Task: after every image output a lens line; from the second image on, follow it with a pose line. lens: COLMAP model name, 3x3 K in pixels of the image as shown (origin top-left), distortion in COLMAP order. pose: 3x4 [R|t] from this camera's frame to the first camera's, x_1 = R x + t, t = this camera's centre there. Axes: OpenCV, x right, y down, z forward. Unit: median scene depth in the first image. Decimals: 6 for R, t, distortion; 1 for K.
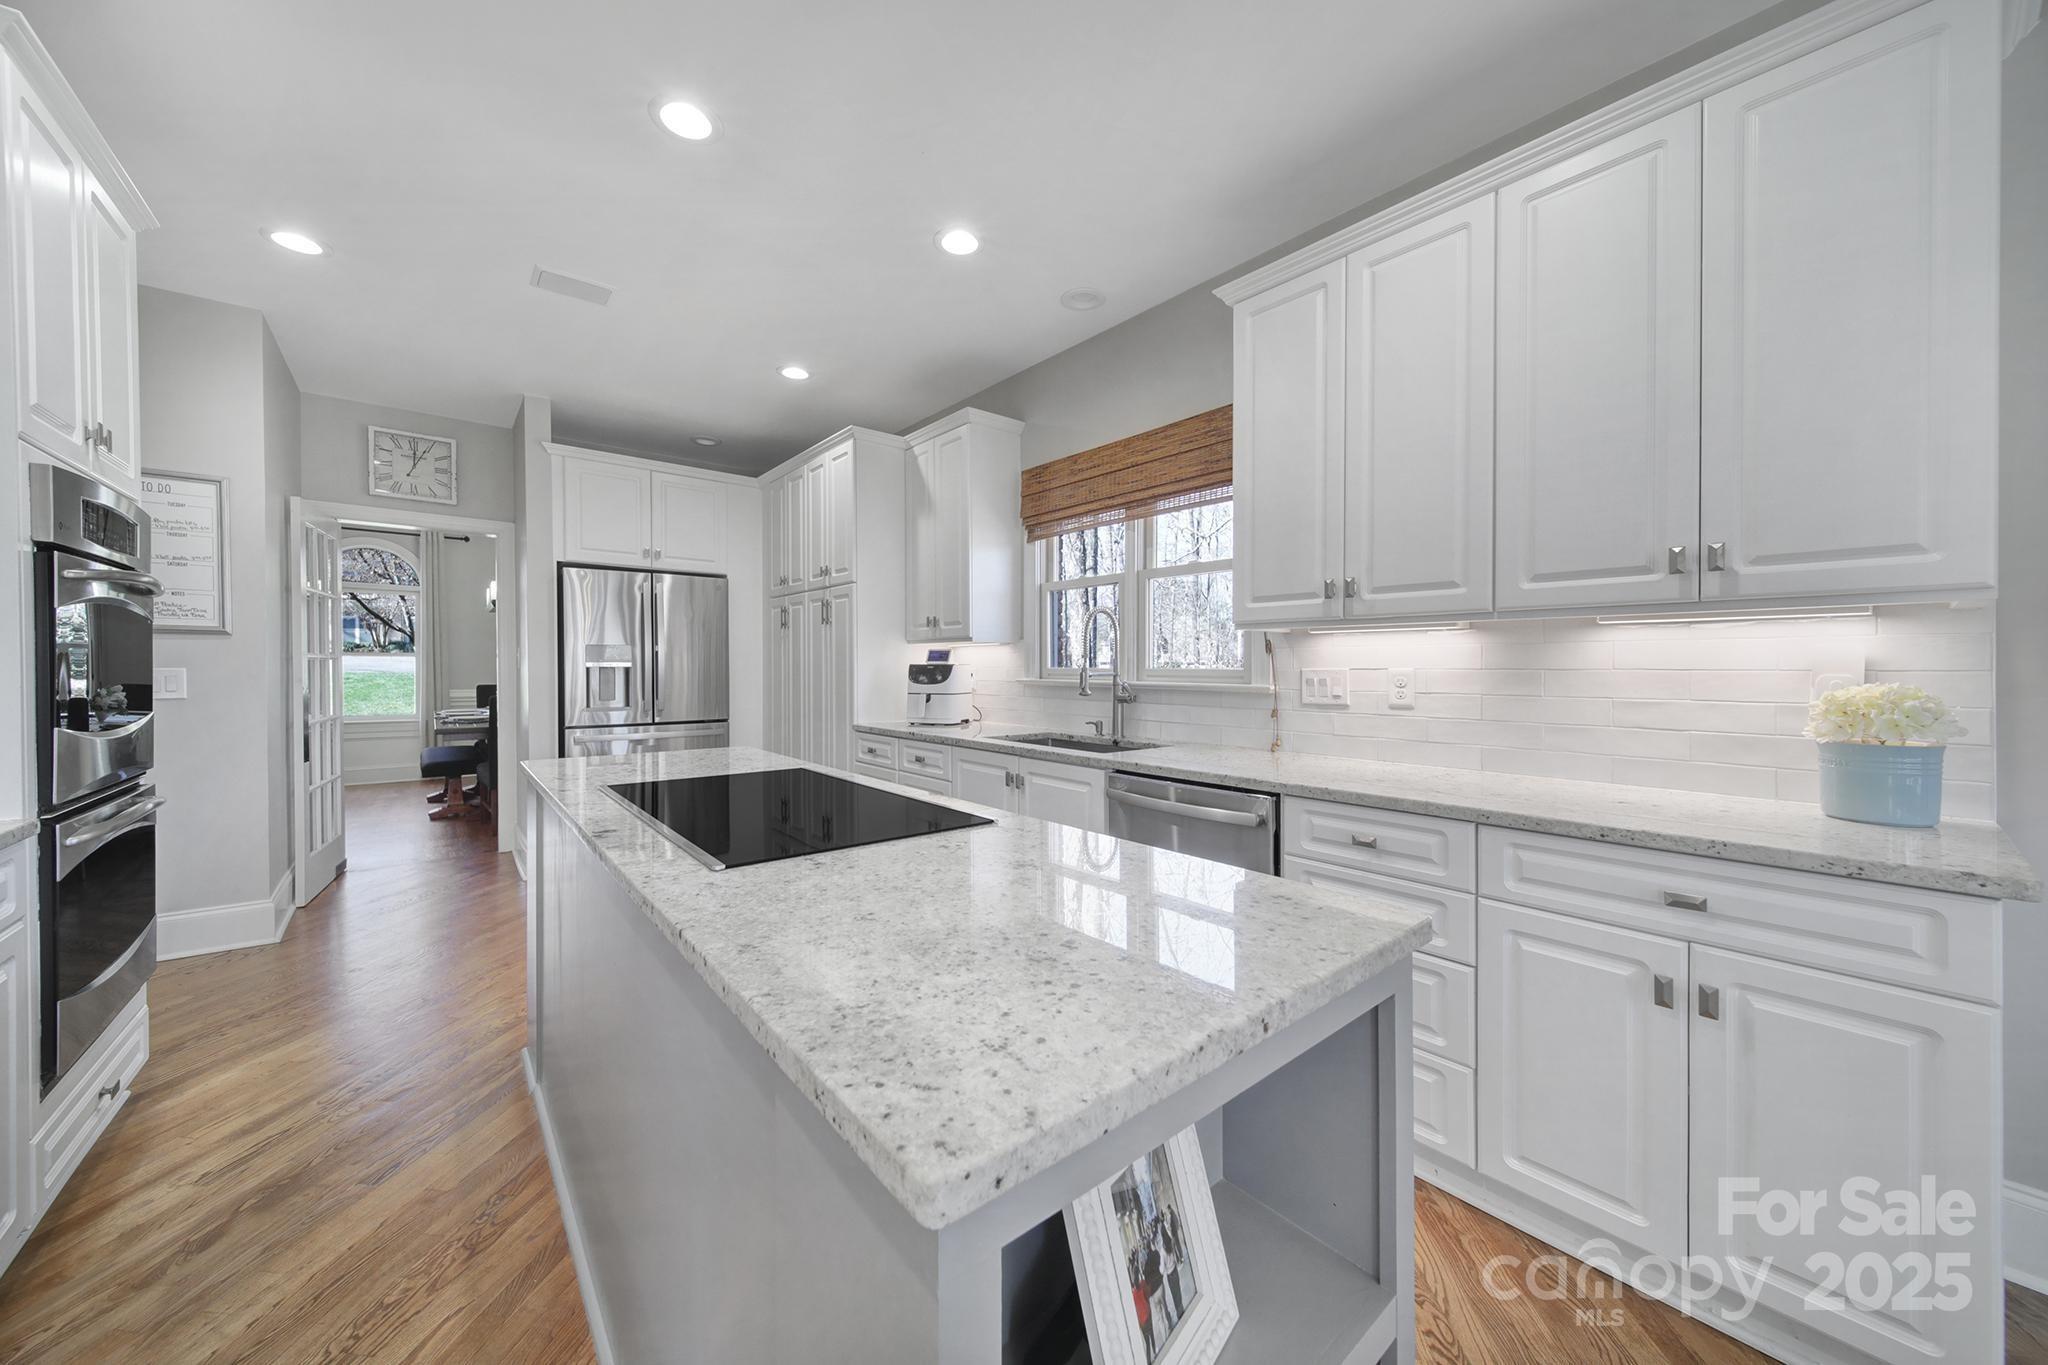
lens RADIAL K [[717.2, 0, 1024.2], [0, 717.2, 678.6], [0, 0, 1]] dist [-0.001115, 0.000132]
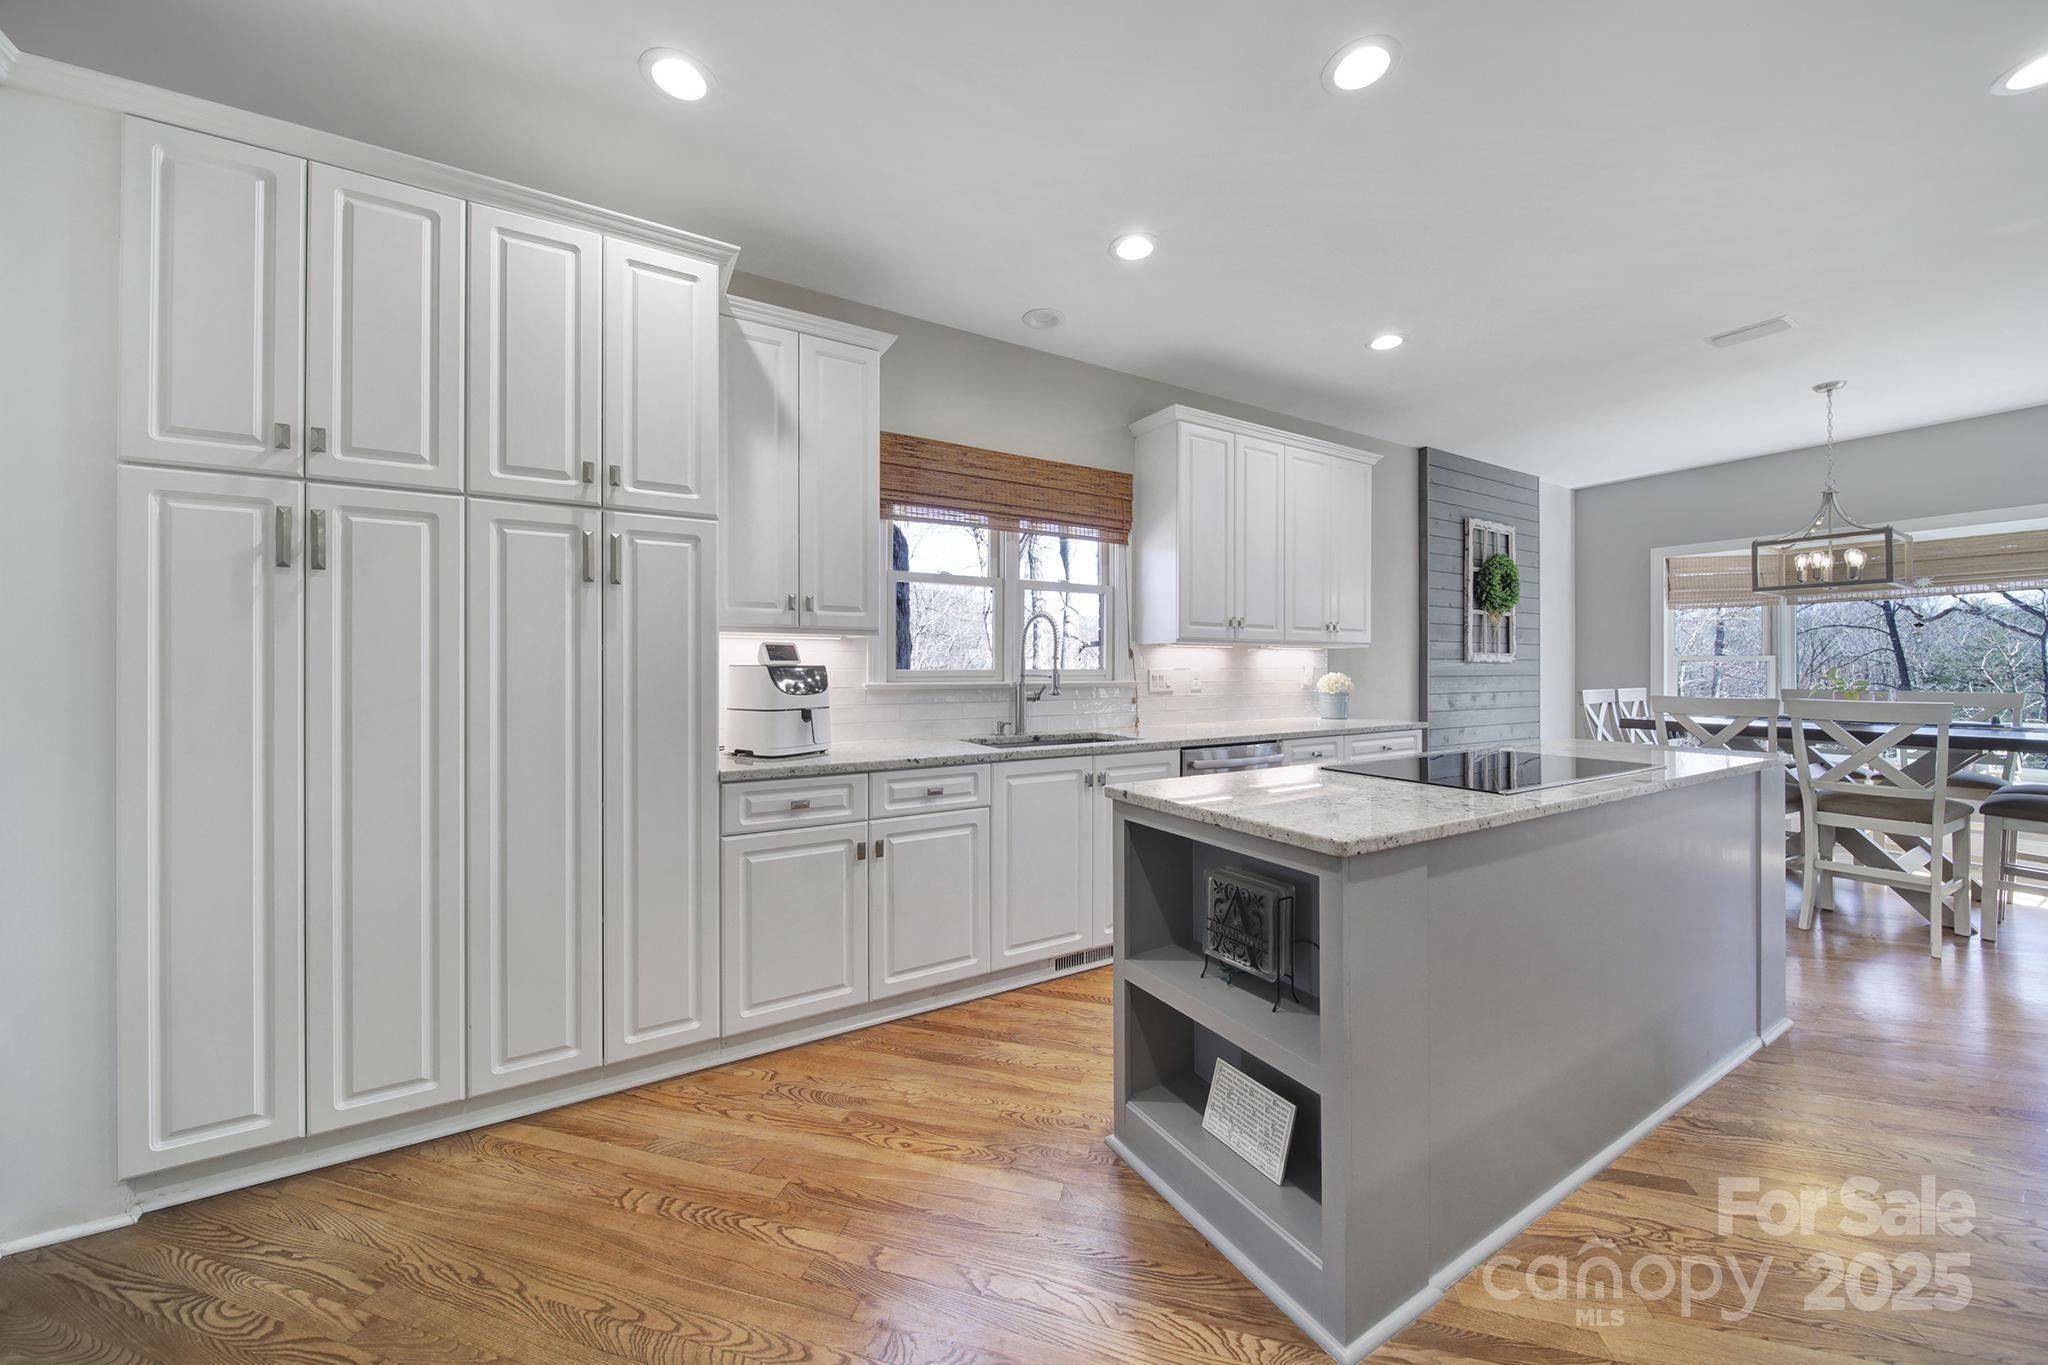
lens RADIAL K [[717.2, 0, 1028.9], [0, 717.2, 672.4], [0, 0, 1]] dist [-0.001115, 0.000132]
pose [[0.162037, -0.006800, 0.986761, -0.954556], [0.018233, 0.999826, 0.003896, -0.014500], [-0.986616, 0.017360, 0.162132, 0.851294]]
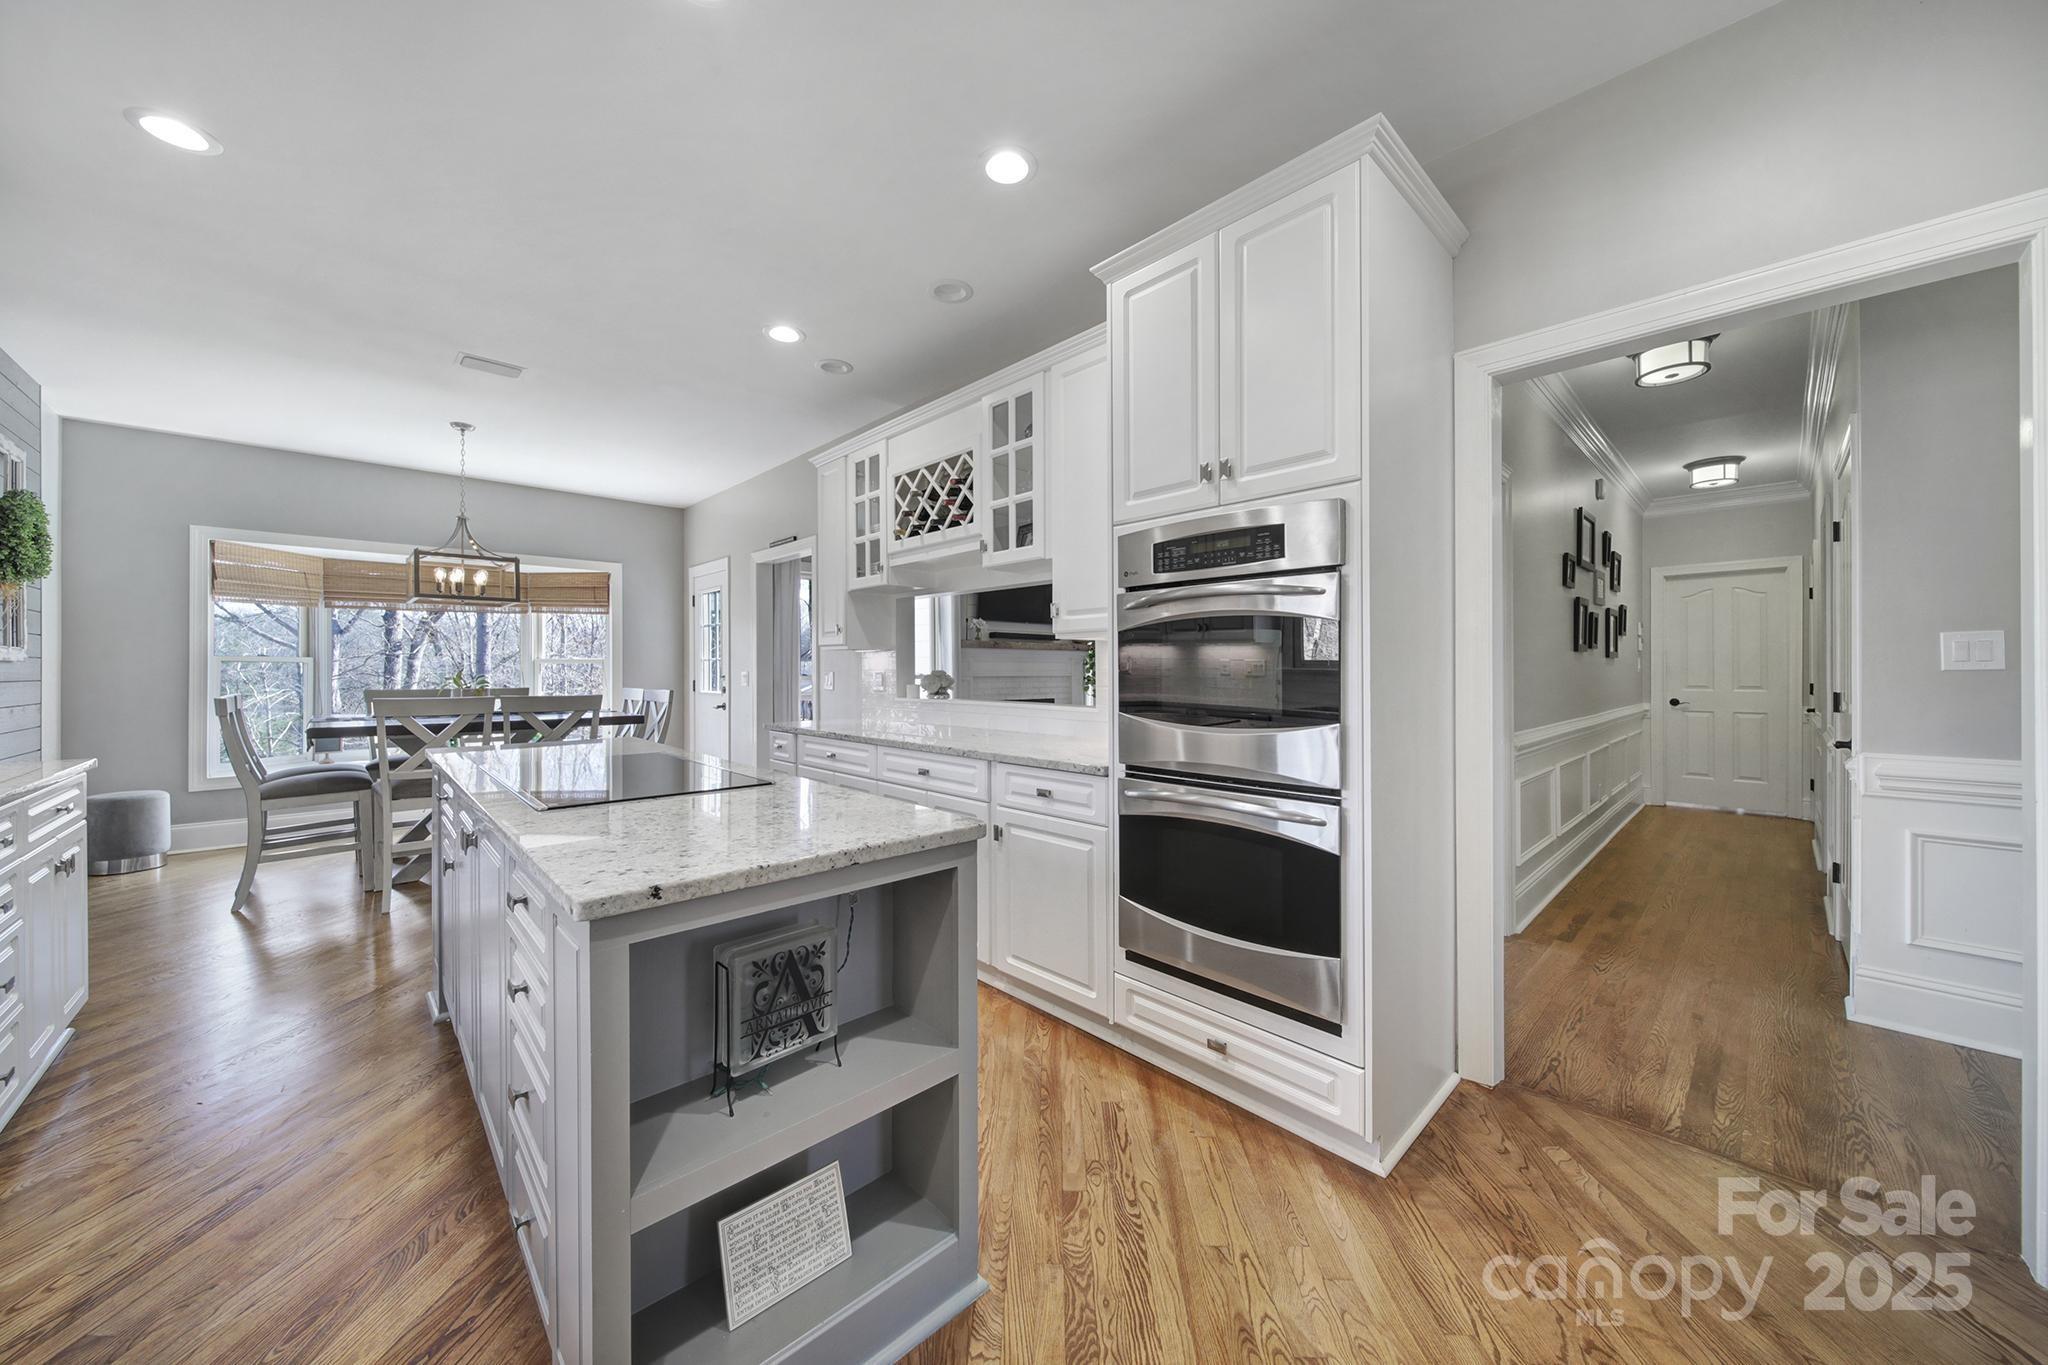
lens RADIAL K [[717.2, 0, 1022.6], [0, 717.2, 671.4], [0, 0, 1]] dist [-0.001115, 0.000132]
pose [[-0.998220, -0.001993, -0.059607, -0.516770], [-0.003096, 0.999826, 0.018416, -0.018974], [0.059560, 0.018568, -0.998052, 1.202588]]
